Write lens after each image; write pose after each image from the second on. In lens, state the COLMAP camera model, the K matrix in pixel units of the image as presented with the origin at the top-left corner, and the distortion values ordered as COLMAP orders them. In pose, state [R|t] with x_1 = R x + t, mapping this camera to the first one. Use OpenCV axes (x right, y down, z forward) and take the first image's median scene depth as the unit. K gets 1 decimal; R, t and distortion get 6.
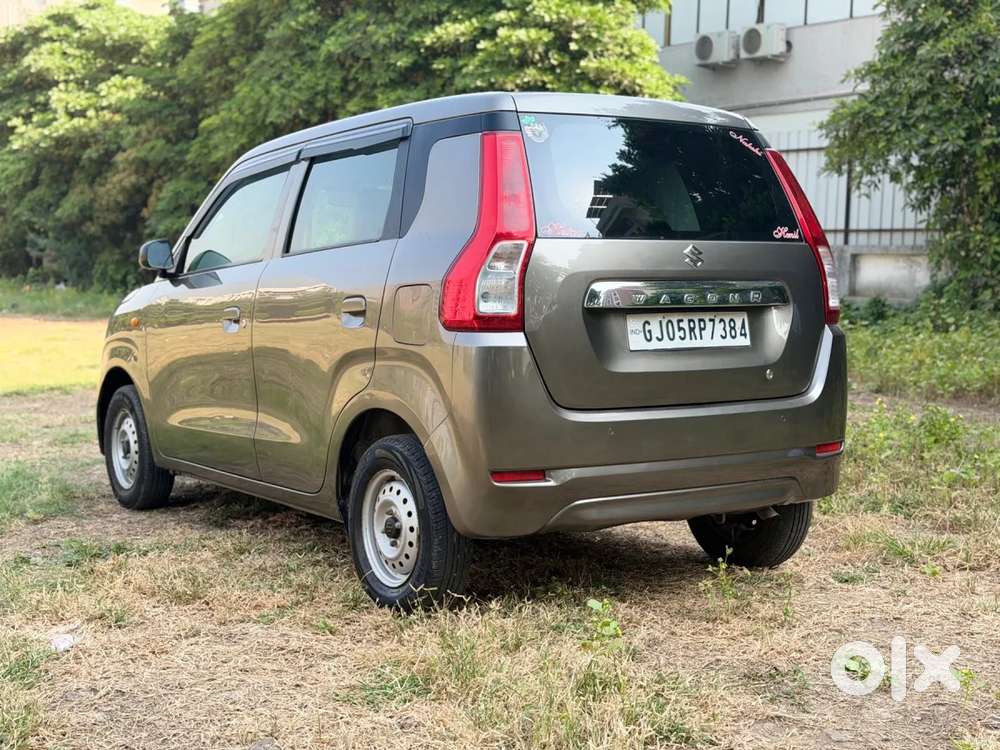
lens RADIAL K [[1360.3, 0, 500.0], [0, 1360.3, 375.0], [0, 0, 1]] dist [0.273636, -0.740274]
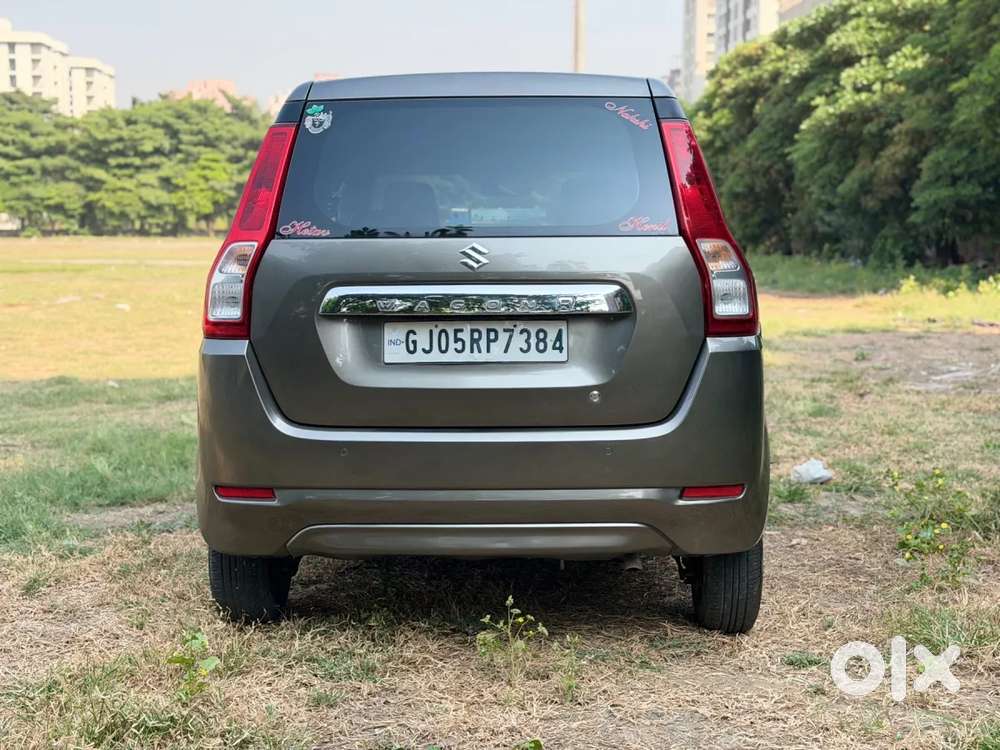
lens RADIAL K [[1360.3, 0, 500.0], [0, 1360.3, 375.0], [0, 0, 1]] dist [0.273636, -0.740274]
pose [[0.807830, 0.045348, -0.587668, 0.113506], [-0.033269, 0.998955, 0.031352, -0.006763], [0.588476, -0.005776, 0.808494, 0.054326]]
